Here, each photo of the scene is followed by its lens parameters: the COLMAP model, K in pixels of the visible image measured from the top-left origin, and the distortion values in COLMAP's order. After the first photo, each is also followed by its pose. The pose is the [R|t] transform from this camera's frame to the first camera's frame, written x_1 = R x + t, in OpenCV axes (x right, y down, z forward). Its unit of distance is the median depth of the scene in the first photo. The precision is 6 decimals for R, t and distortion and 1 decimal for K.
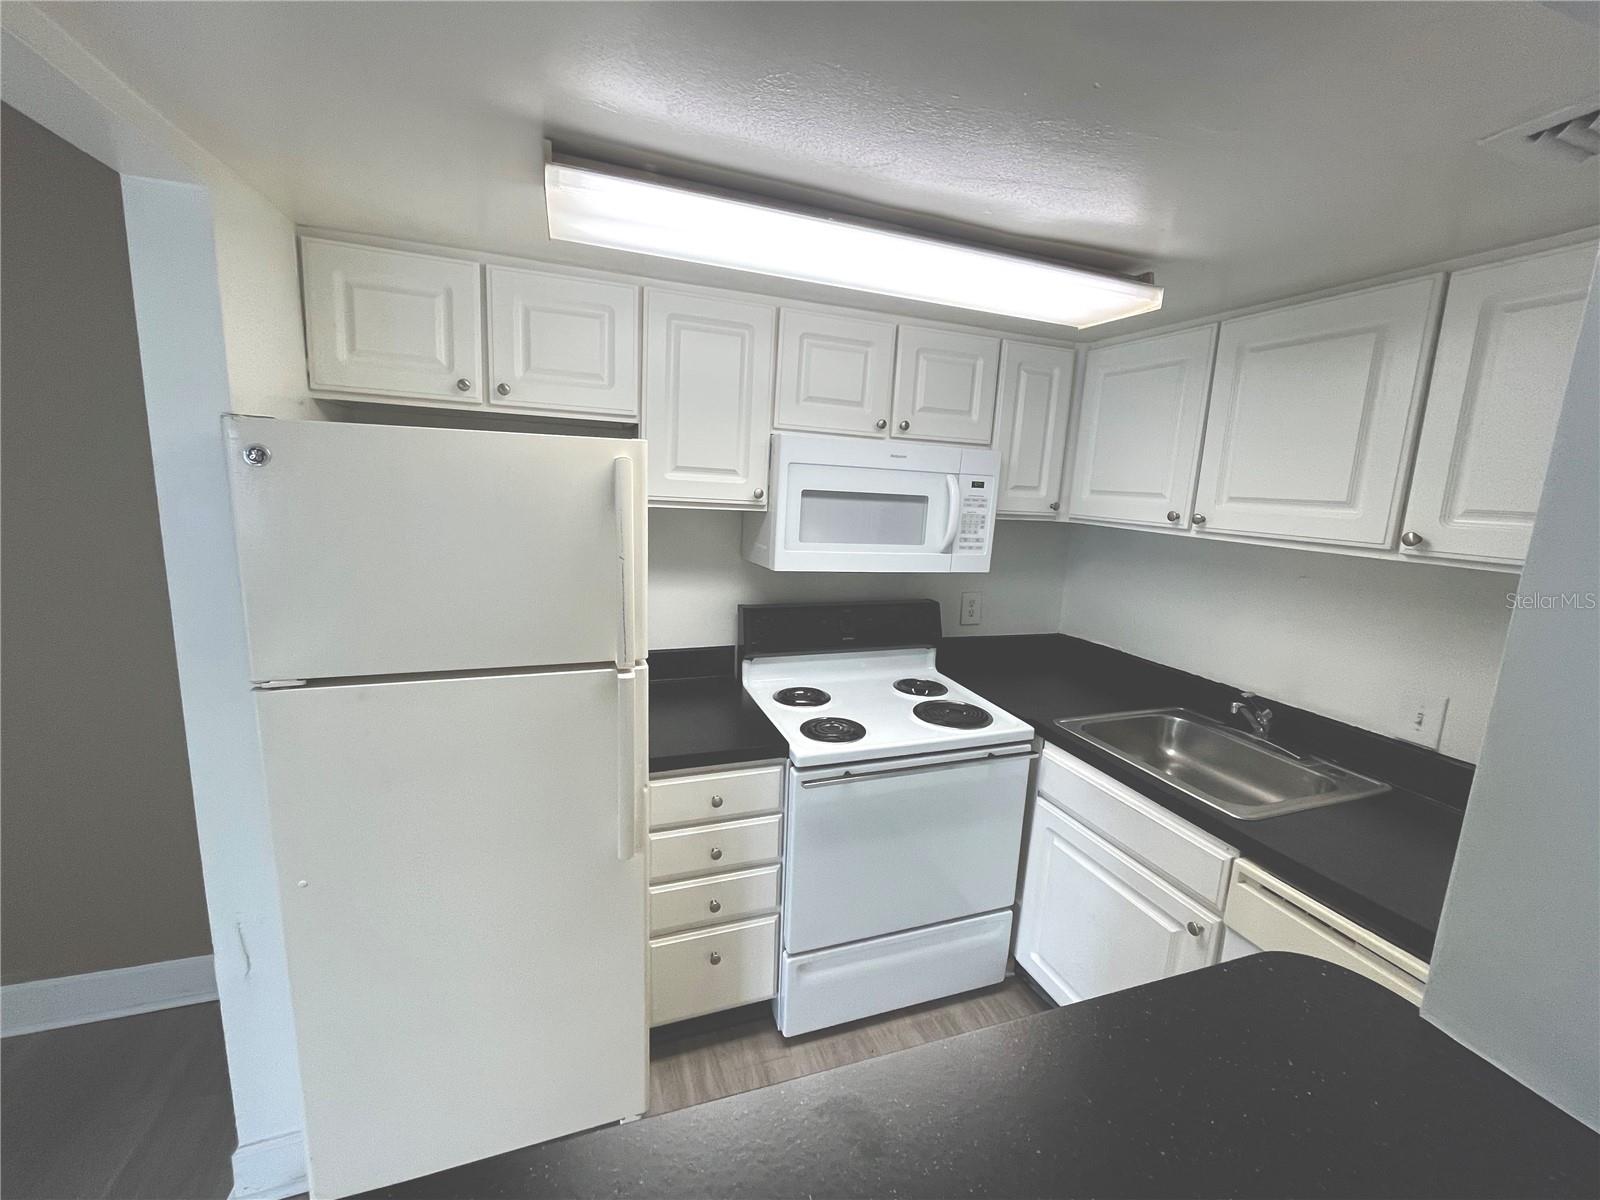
lens RADIAL K [[641.7, 0, 801.5], [0, 641.7, 589.7], [0, 0, 1]] dist [-0.000278, -0.000129]
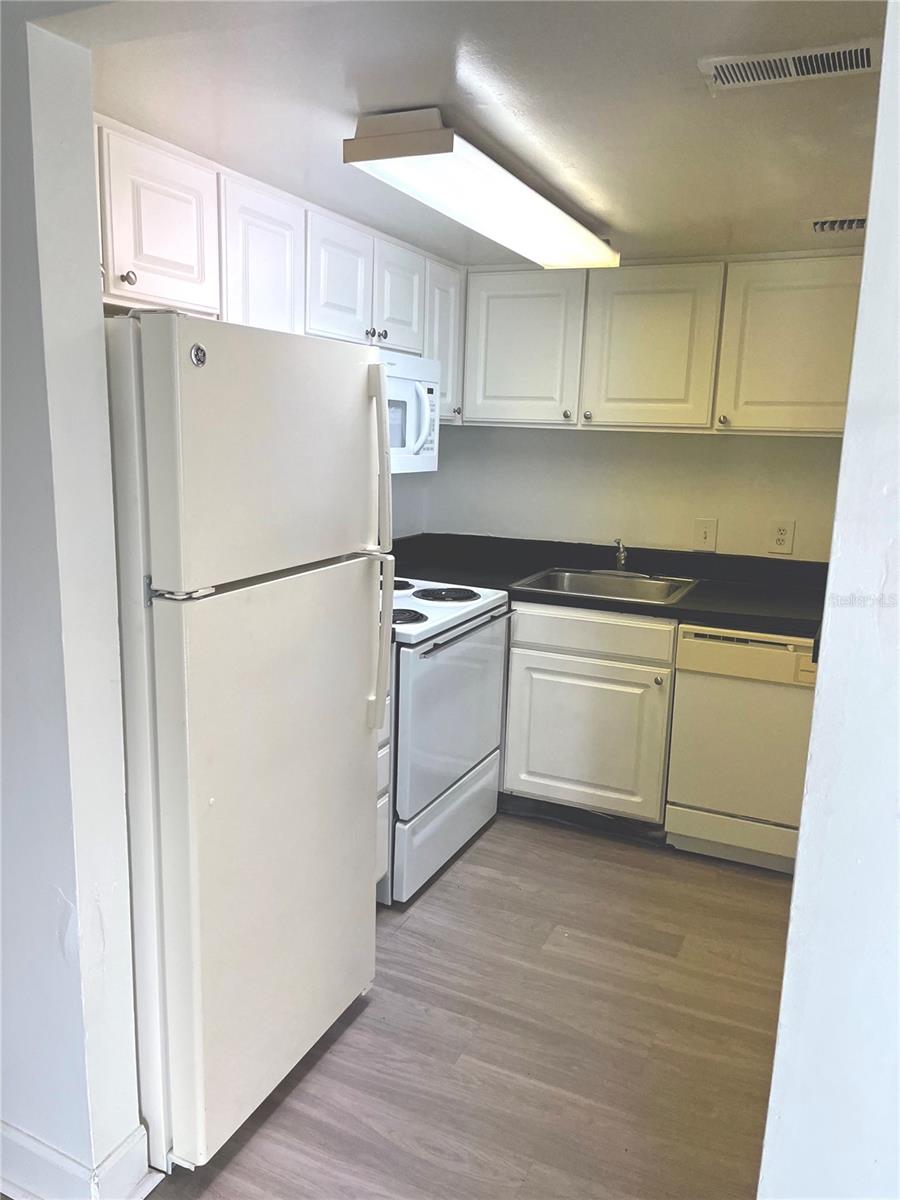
lens RADIAL K [[887.2, 0, 450.0], [0, 887.2, 600.0], [0, 0, 1]] dist [0.038521, -0.000491]
pose [[0.707984, -0.163298, 0.687090, -0.908779], [0.122954, 0.986543, 0.107775, 0.035612], [-0.695443, 0.008178, 0.718534, -0.145396]]
